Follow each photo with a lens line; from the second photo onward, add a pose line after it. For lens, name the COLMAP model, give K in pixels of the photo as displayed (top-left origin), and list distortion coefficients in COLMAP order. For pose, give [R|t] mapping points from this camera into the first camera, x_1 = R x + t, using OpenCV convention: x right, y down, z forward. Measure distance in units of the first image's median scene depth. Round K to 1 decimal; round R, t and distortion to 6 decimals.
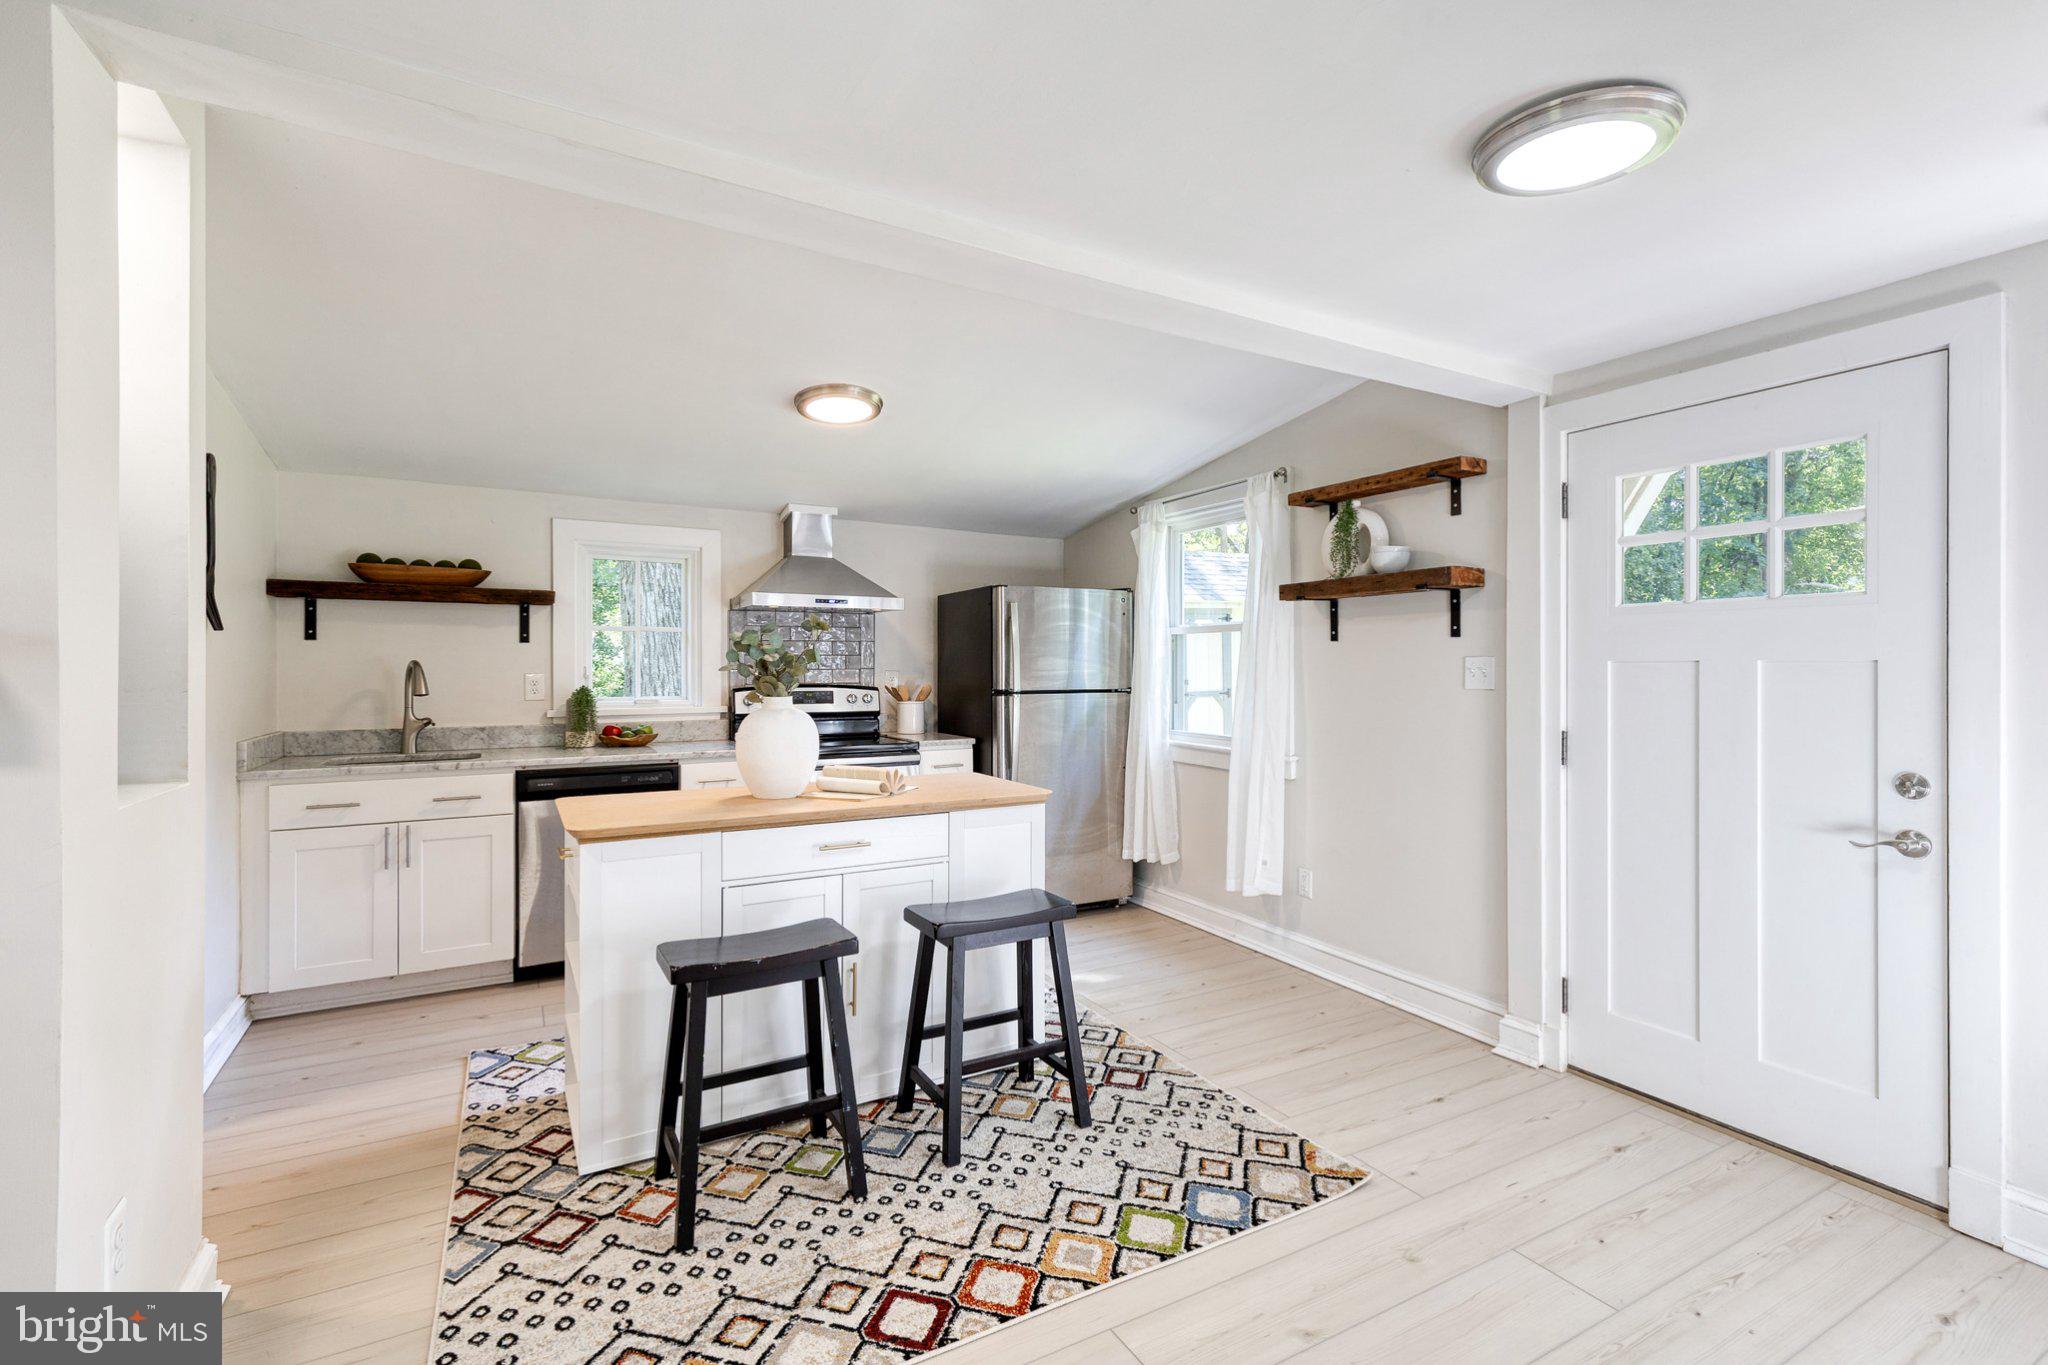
lens RADIAL K [[924.4, 0, 1027.4], [0, 924.4, 663.4], [0, 0, 1]] dist [0.005207, -0.000551]
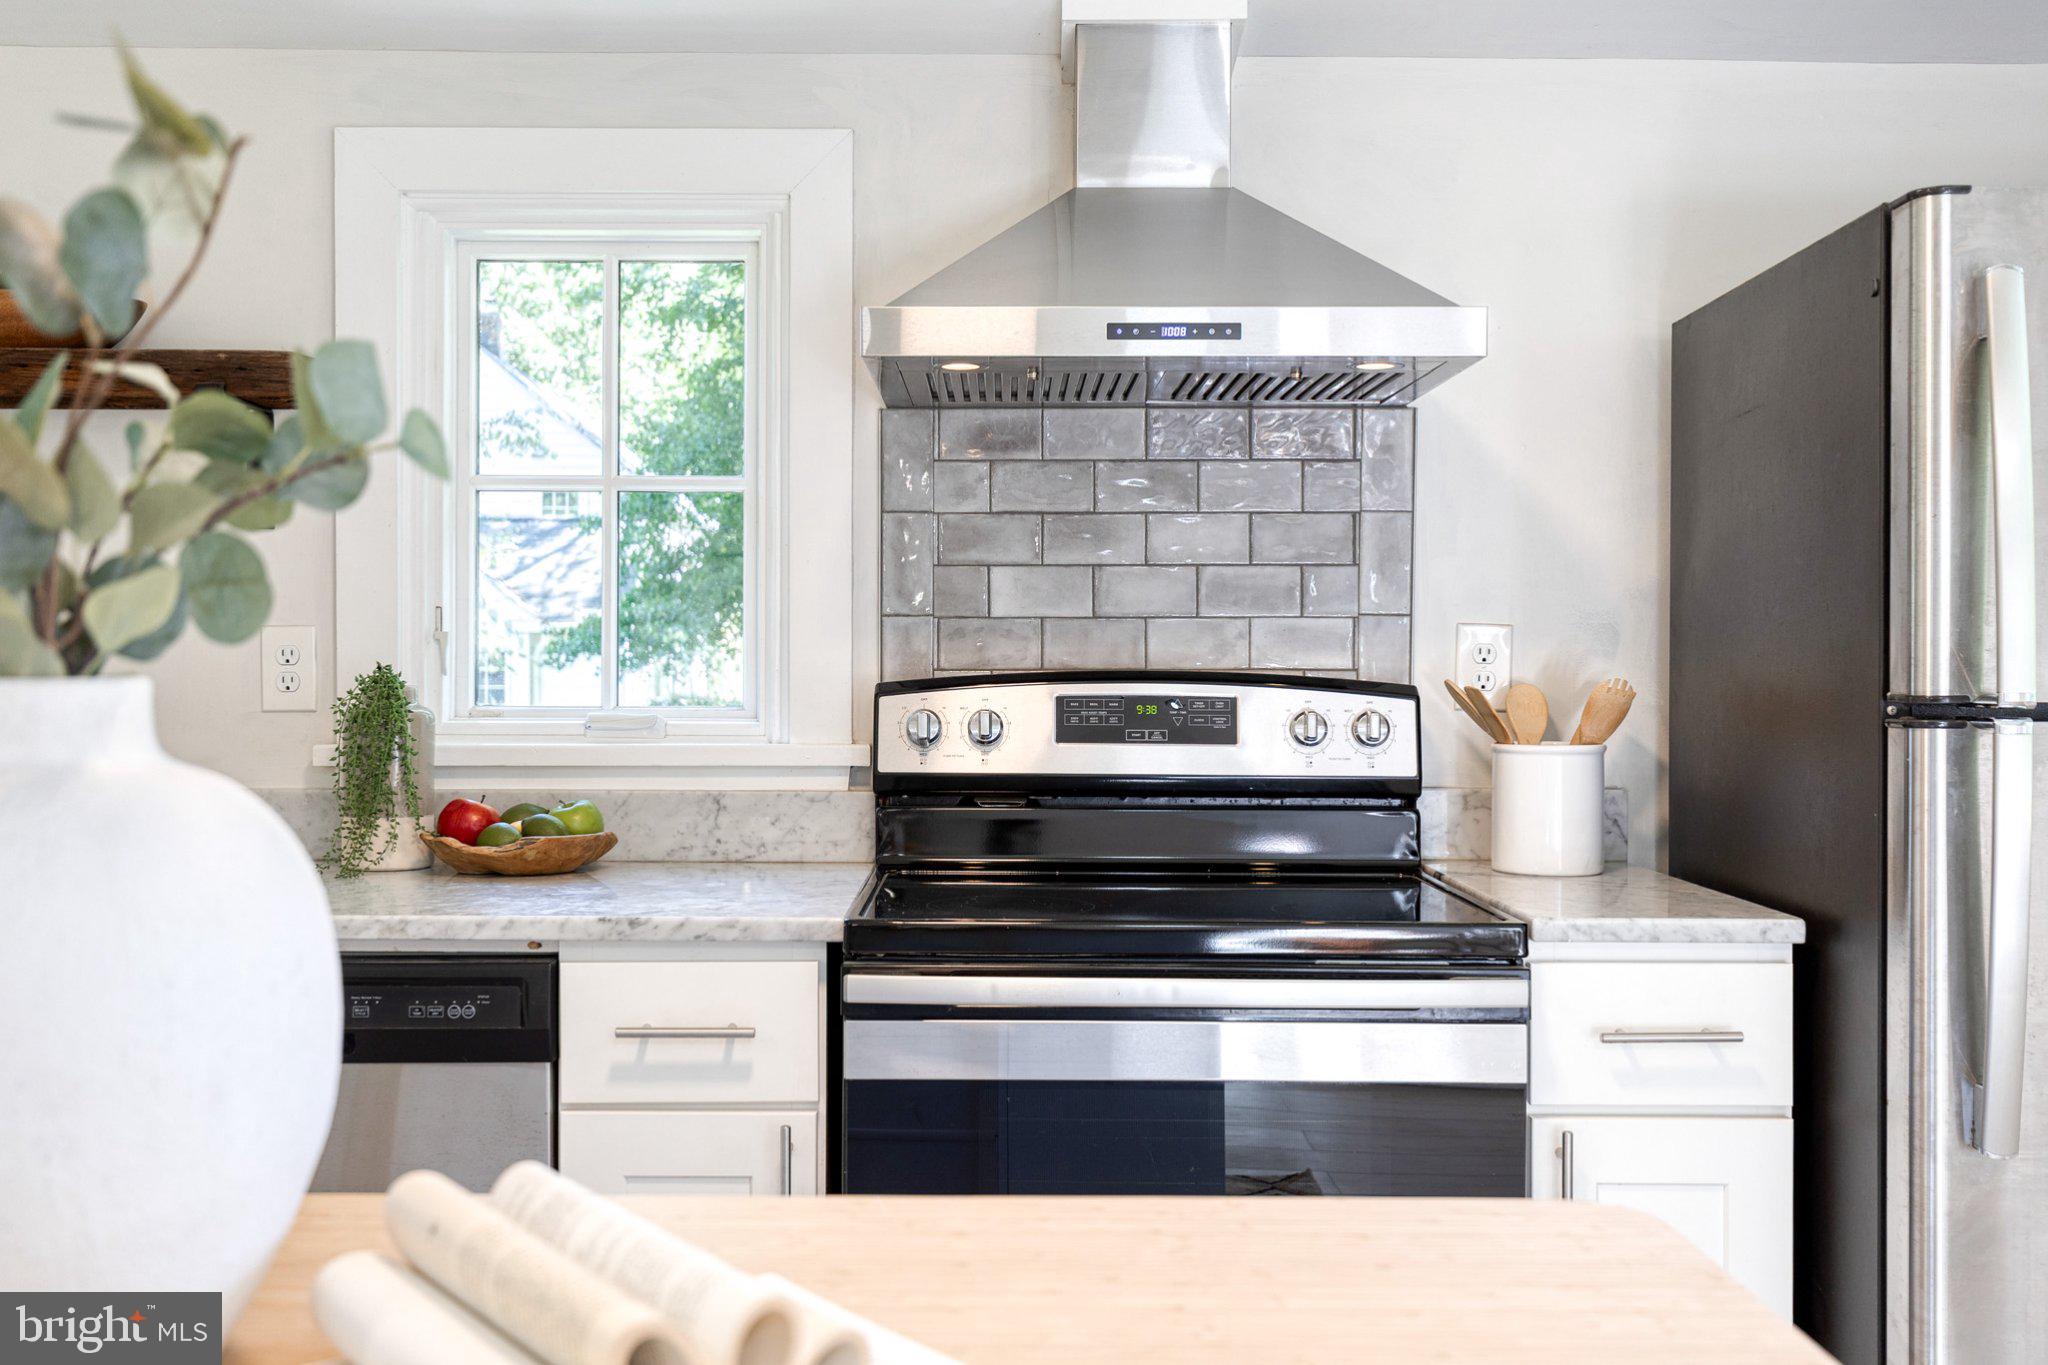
lens RADIAL K [[1988.4, 0, 974.6], [0, 1988.4, 669.0], [0, 0, 1]] dist [0.022914, 0.000000]
pose [[0.870601, 0.005713, -0.491957, 0.006476], [-0.002380, 0.999970, 0.007400, 0.025201], [0.491985, -0.005271, 0.870588, 0.665961]]
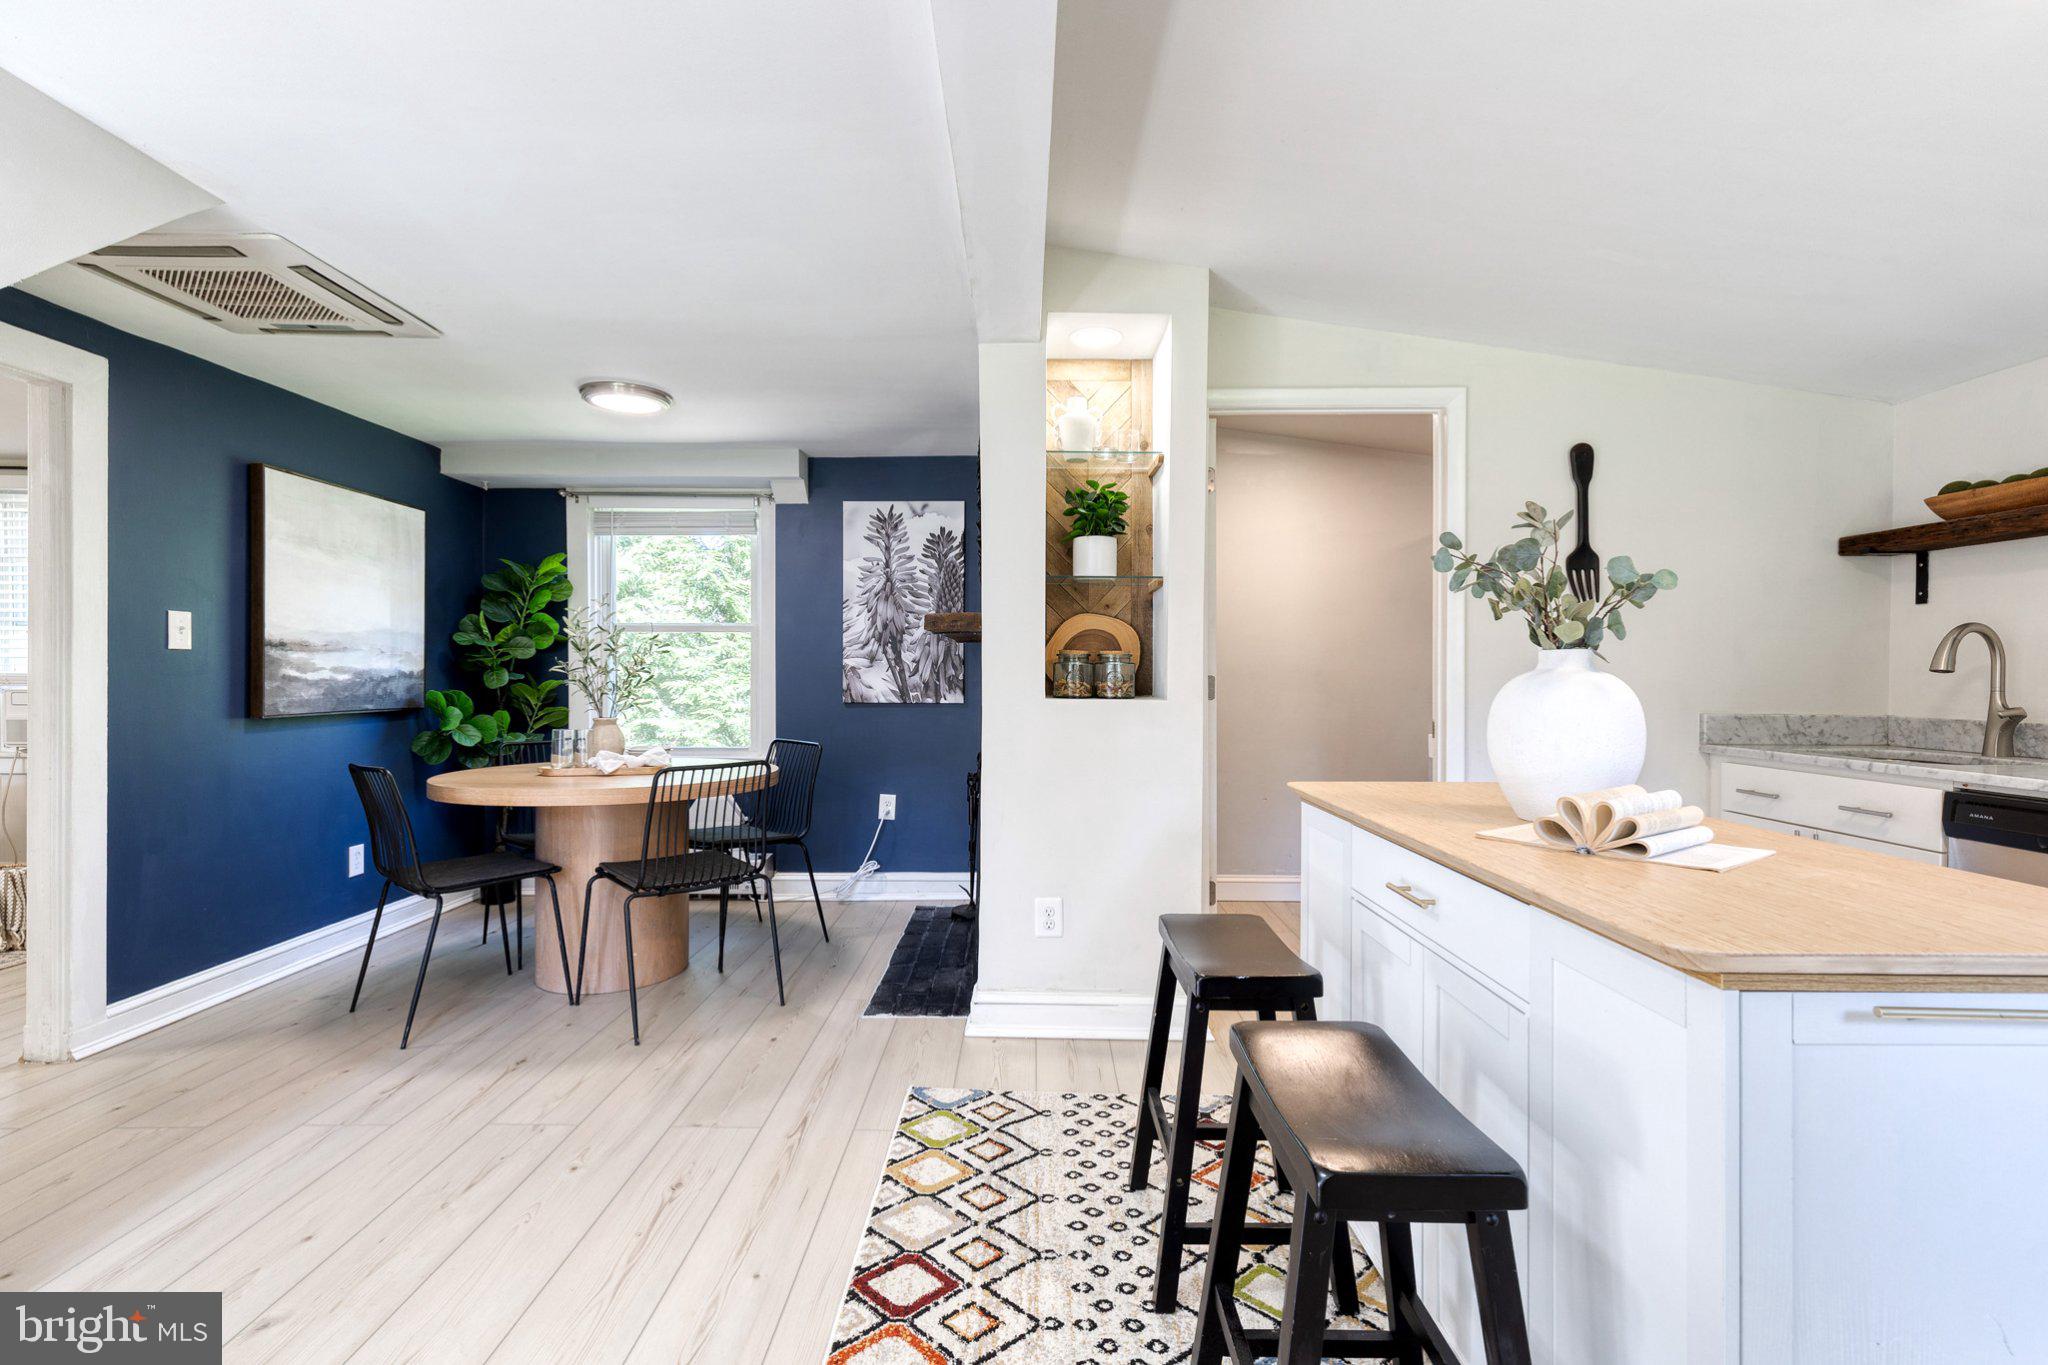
lens RADIAL K [[924.4, 0, 1044.8], [0, 924.4, 678.6], [0, 0, 1]] dist [0.005207, -0.000551]
pose [[-0.475215, 0.004222, -0.879859, 0.335554], [-0.000967, 0.999985, 0.005321, 0.041545], [0.879869, 0.003379, -0.475204, 0.826455]]
